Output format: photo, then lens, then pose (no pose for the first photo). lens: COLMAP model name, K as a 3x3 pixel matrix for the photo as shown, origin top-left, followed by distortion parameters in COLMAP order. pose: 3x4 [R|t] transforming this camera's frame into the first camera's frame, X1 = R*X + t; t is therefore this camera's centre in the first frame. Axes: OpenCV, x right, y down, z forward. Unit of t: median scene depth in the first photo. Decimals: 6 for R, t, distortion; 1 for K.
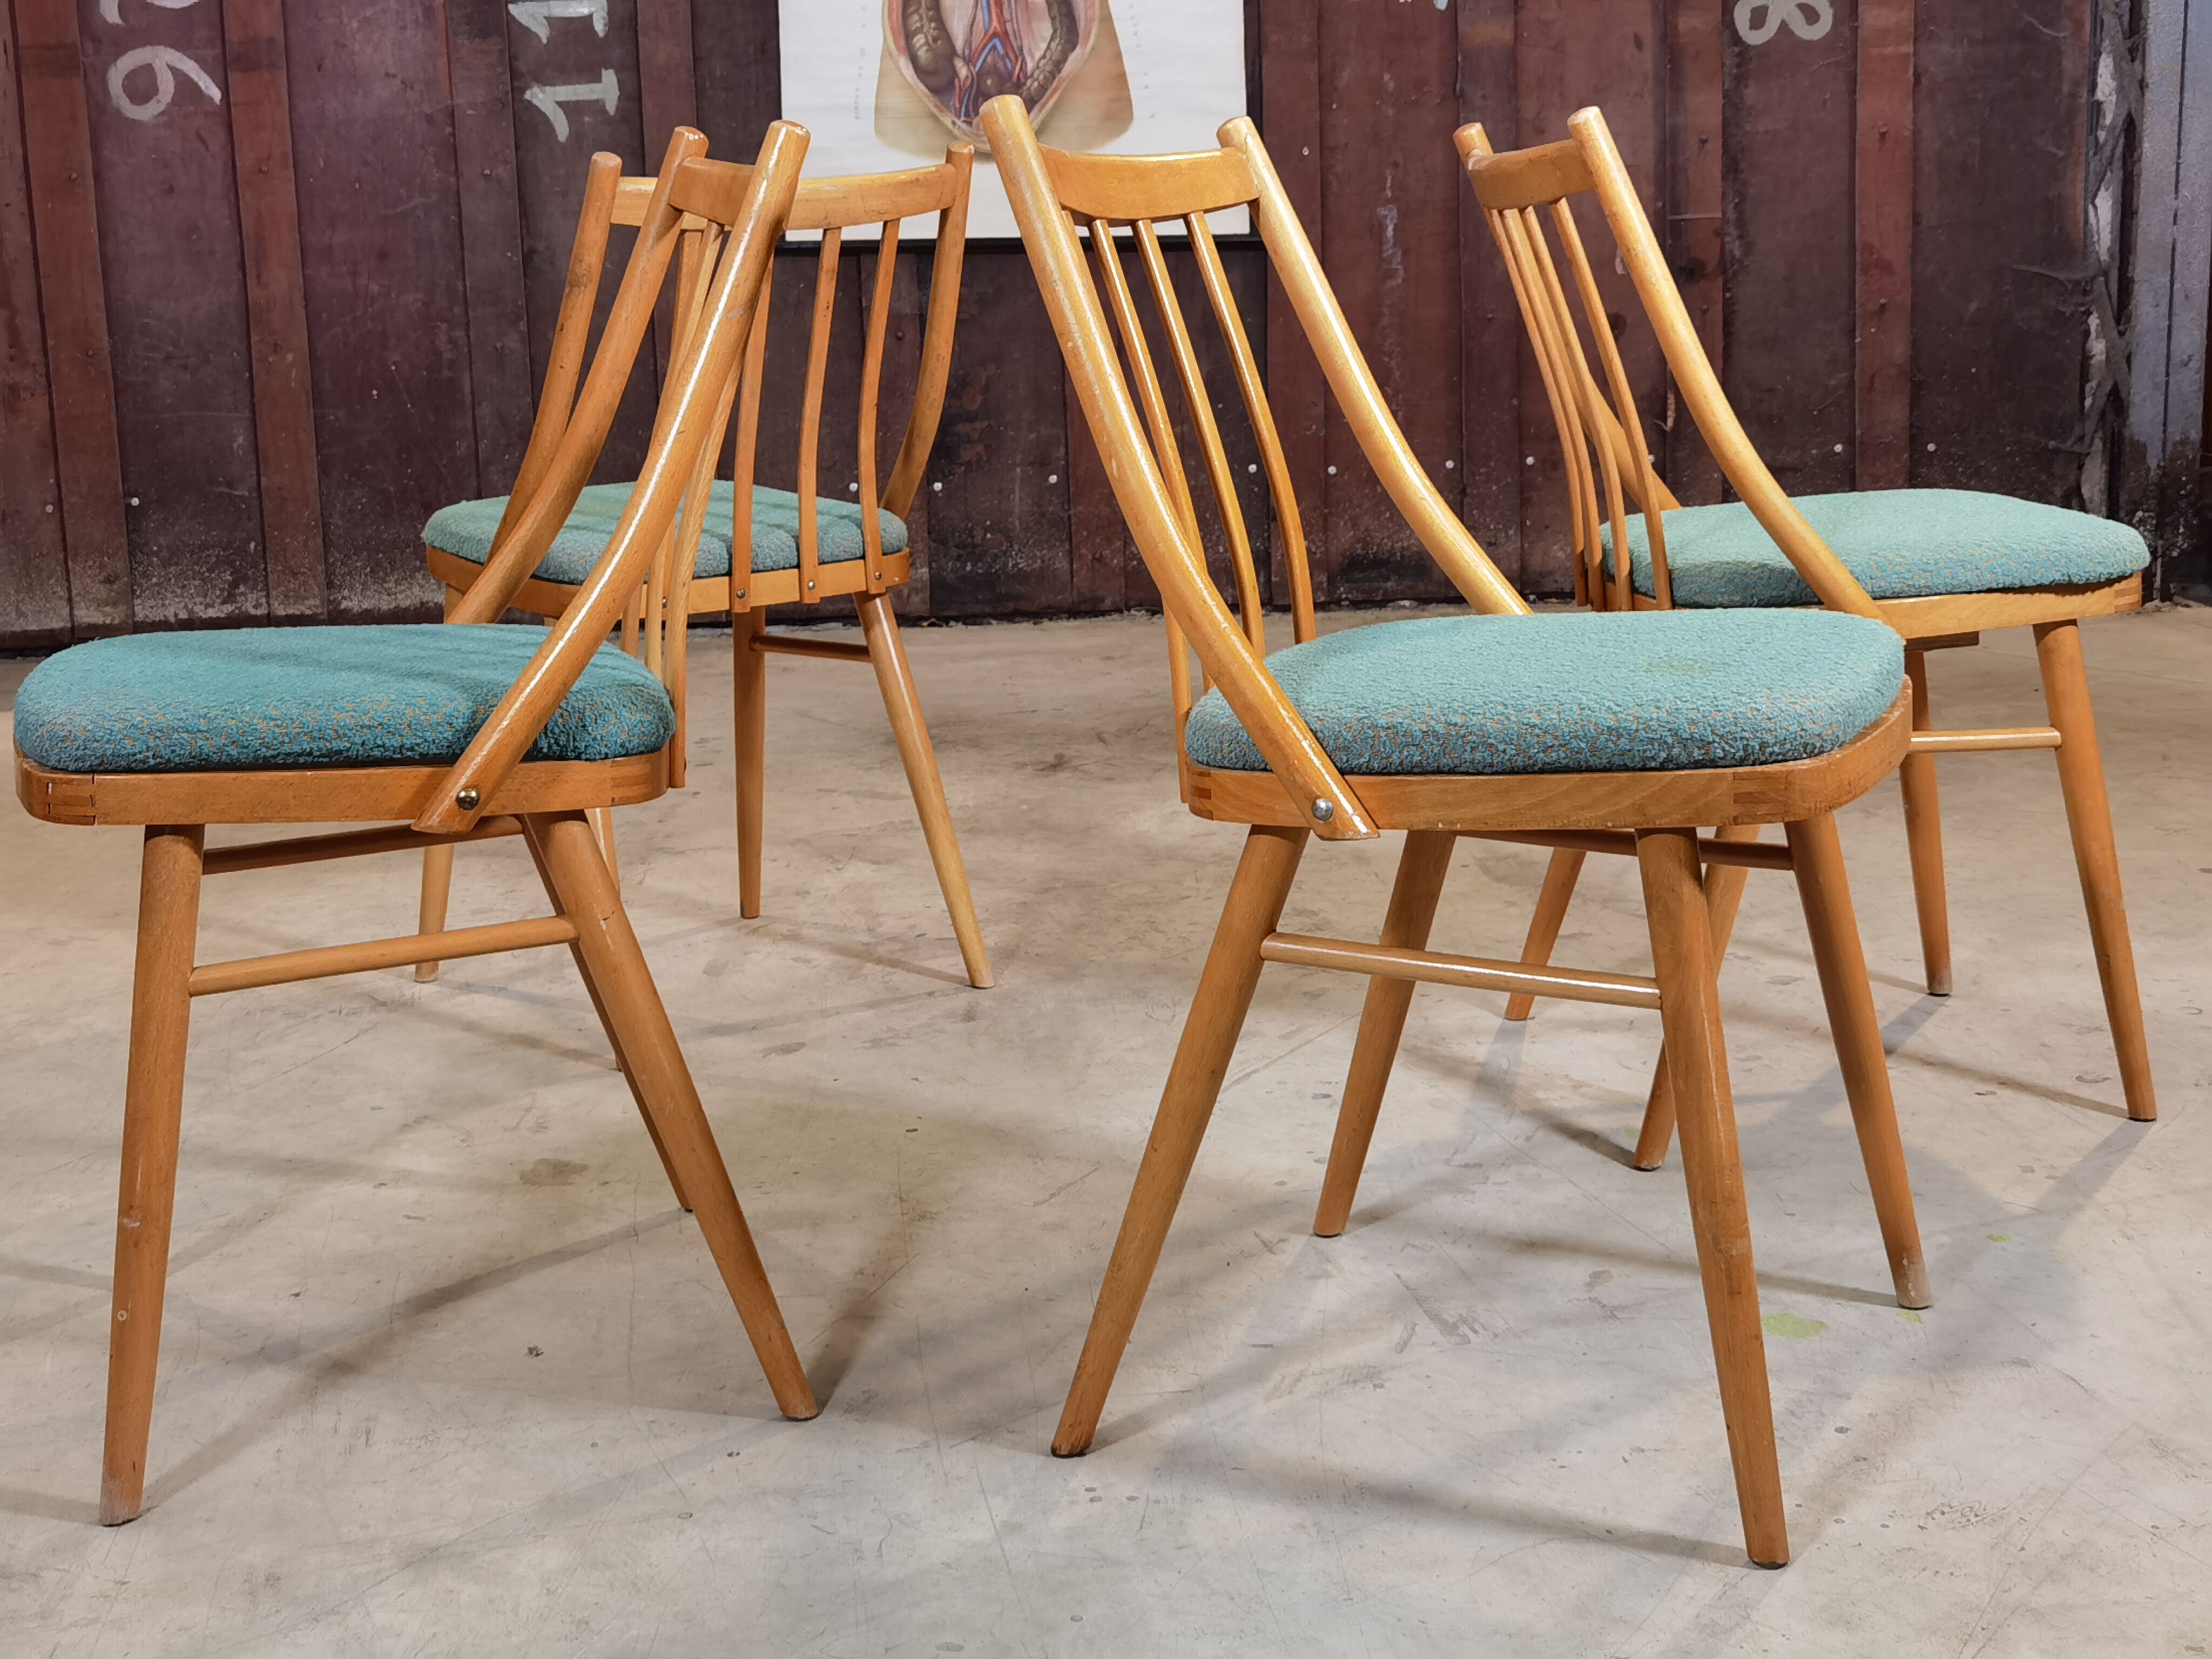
lens RADIAL K [[2871.4, 0, 1067.8], [0, 2871.4, 839.2], [0, 0, 1]] dist [-0.055521, 0.136483]
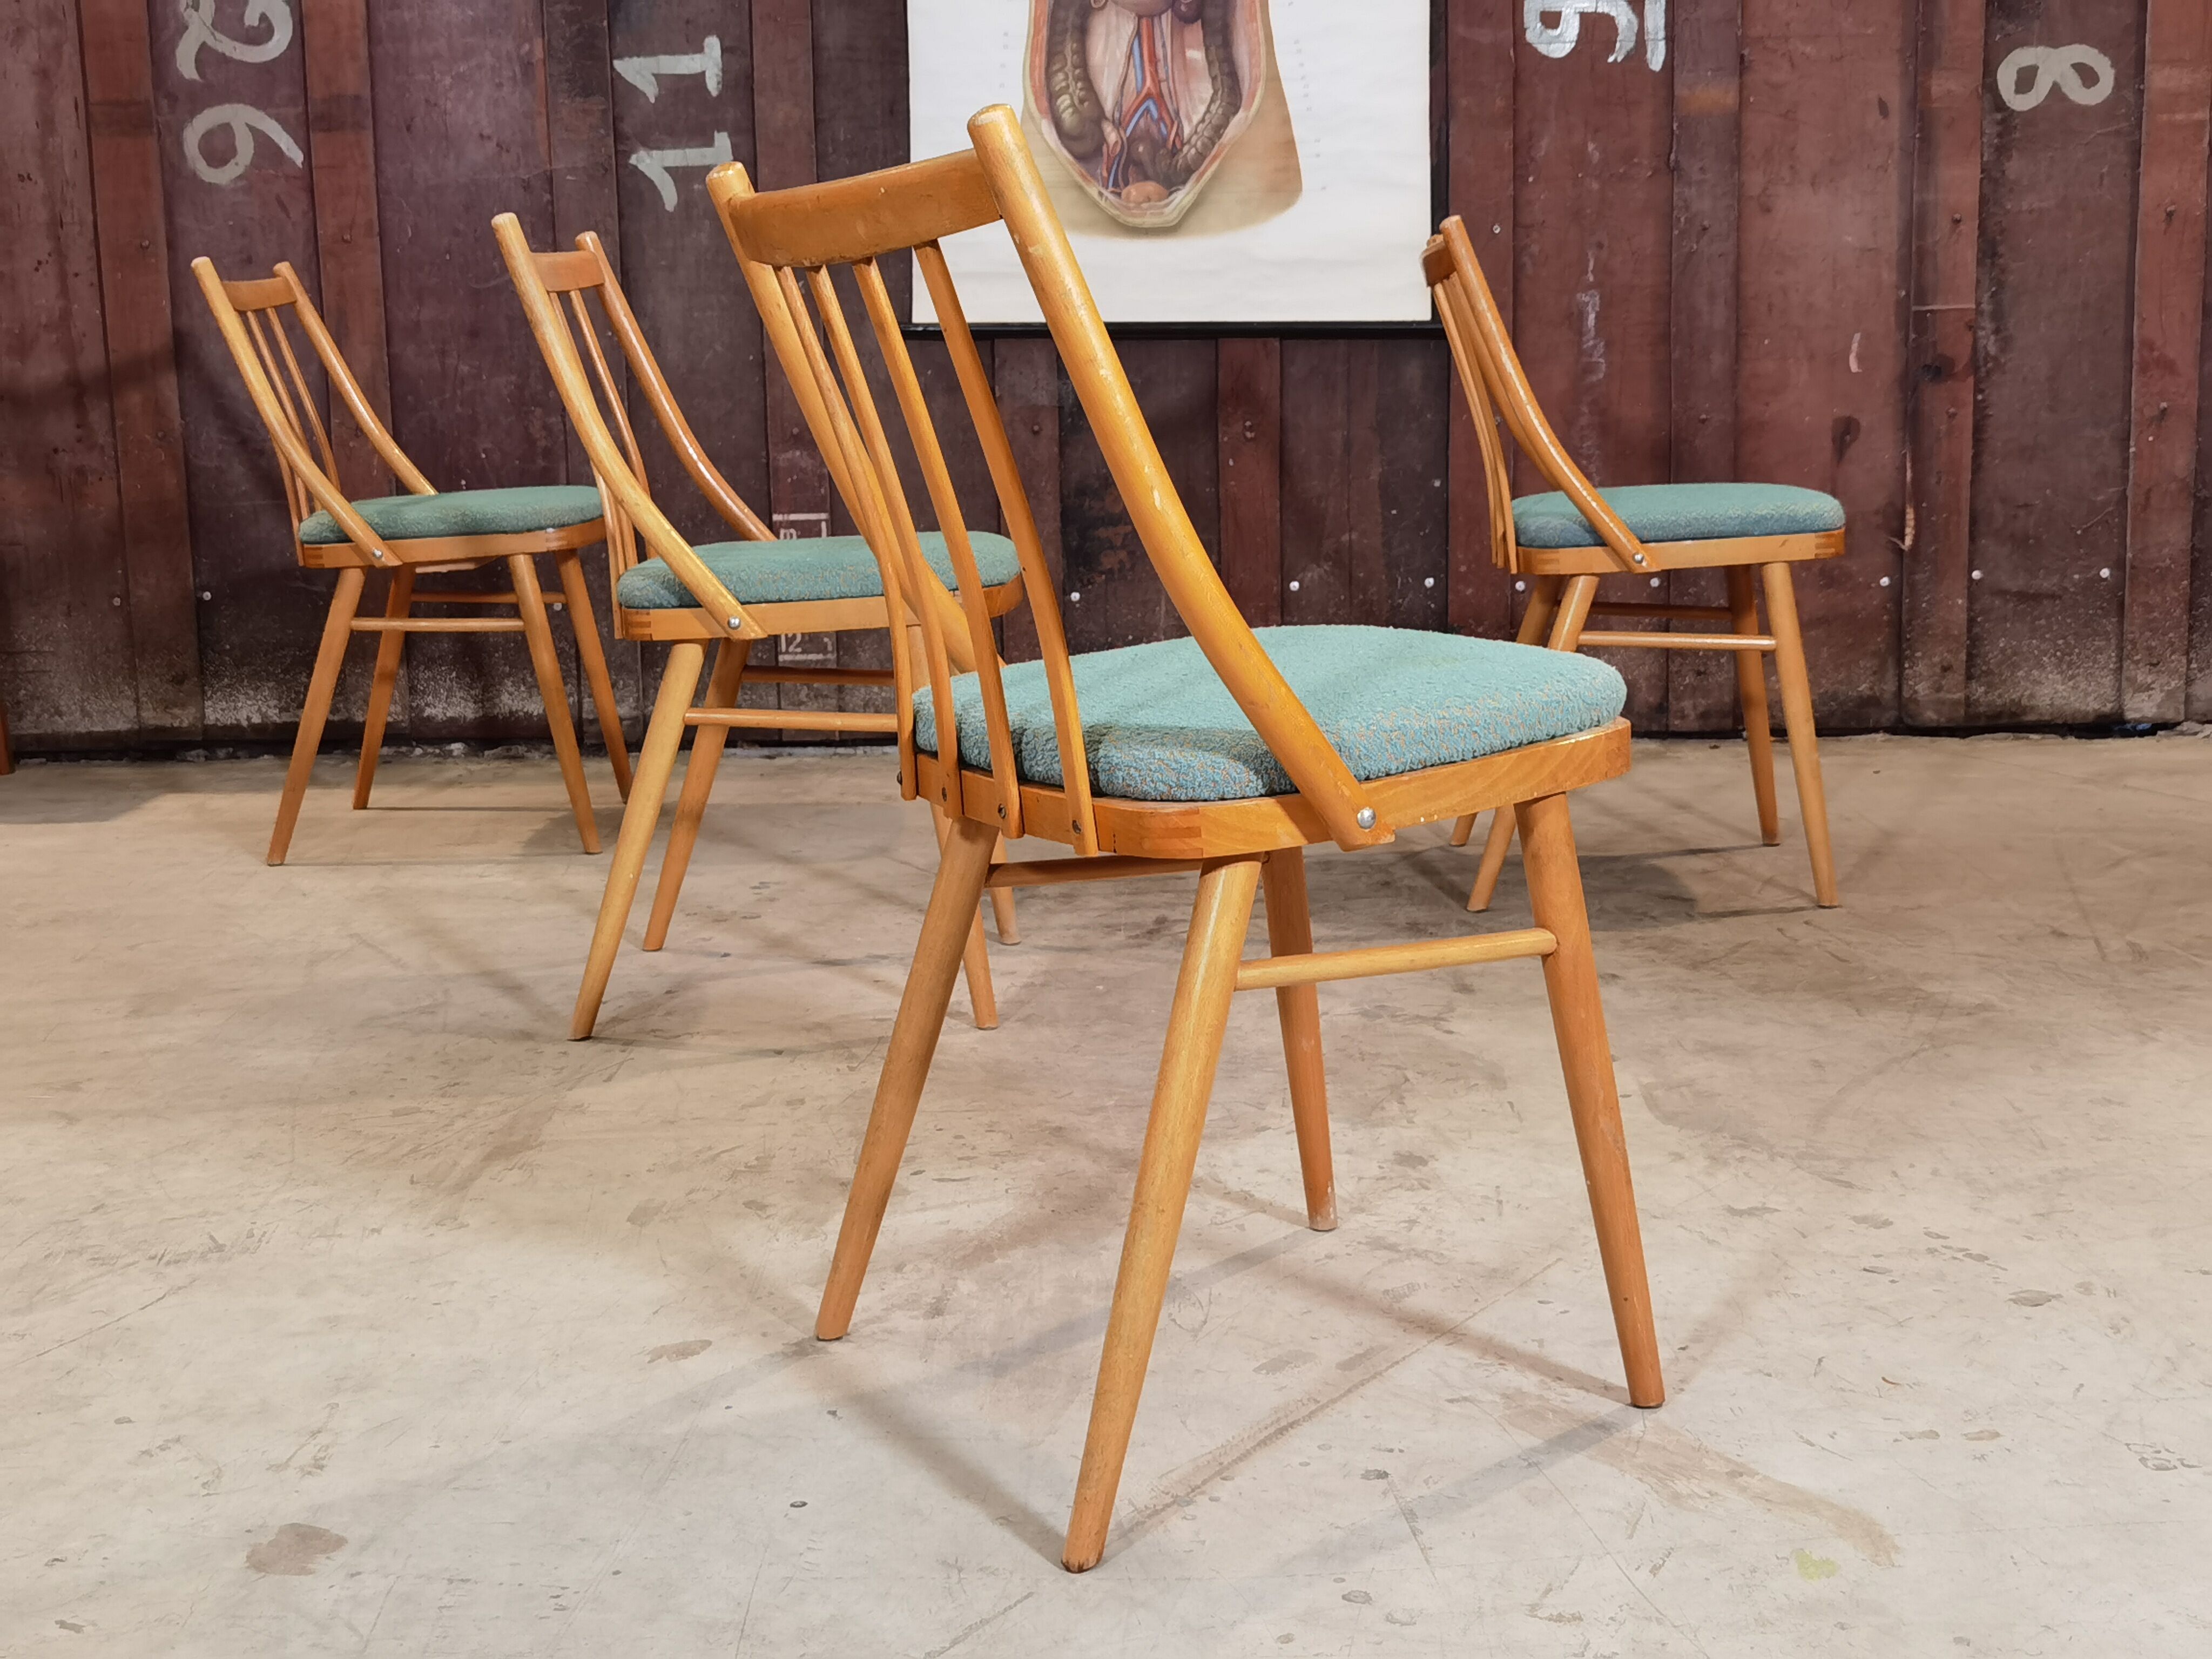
lens RADIAL K [[2764.6, 0, 1091.1], [0, 2764.6, 842.5], [0, 0, 1]] dist [-0.089315, 0.324747]
pose [[0.996084, 0.026730, -0.084275, 0.035403], [-0.029216, 0.999170, -0.028402, -0.022947], [0.083446, 0.030753, 0.996038, 0.148655]]
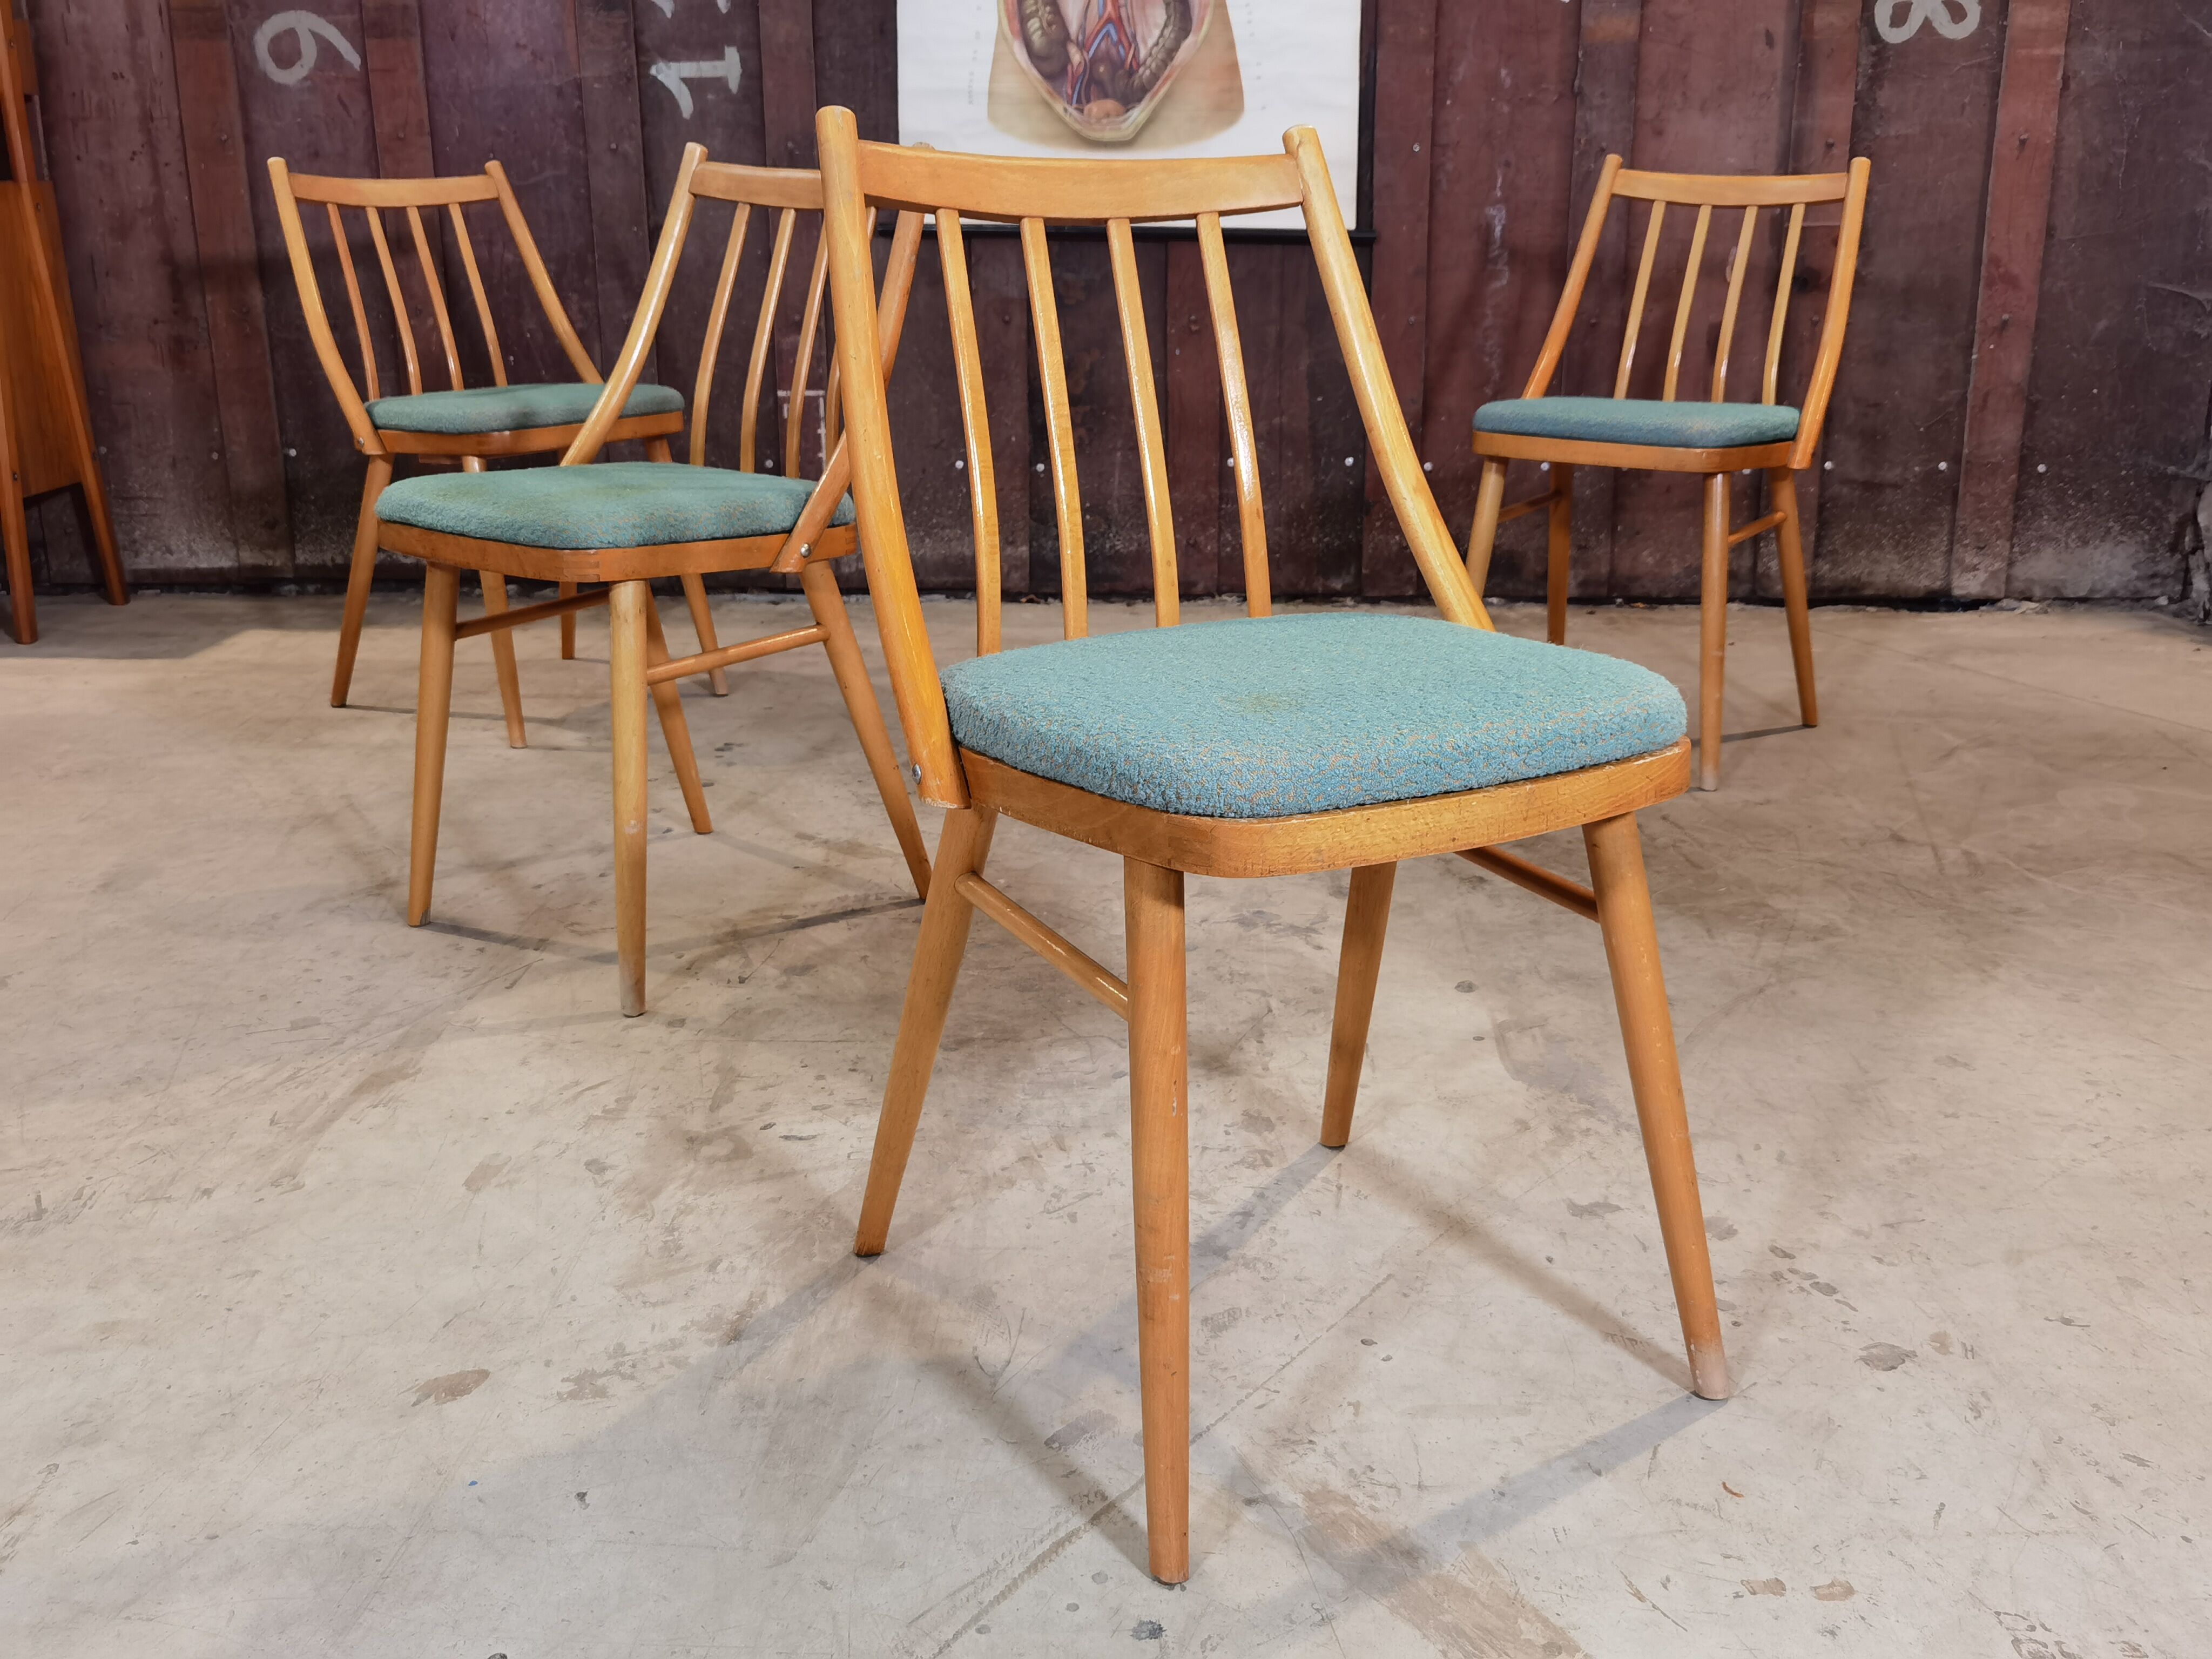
lens RADIAL K [[2028.8, 0, 1104.9], [0, 2028.8, 798.6], [0, 0, 1]] dist [-0.016536, 0.078303]
pose [[0.993998, 0.056521, -0.093662, 0.054788], [-0.049416, 0.995843, 0.076515, -0.064174], [0.097597, -0.071428, 0.992660, 0.276390]]
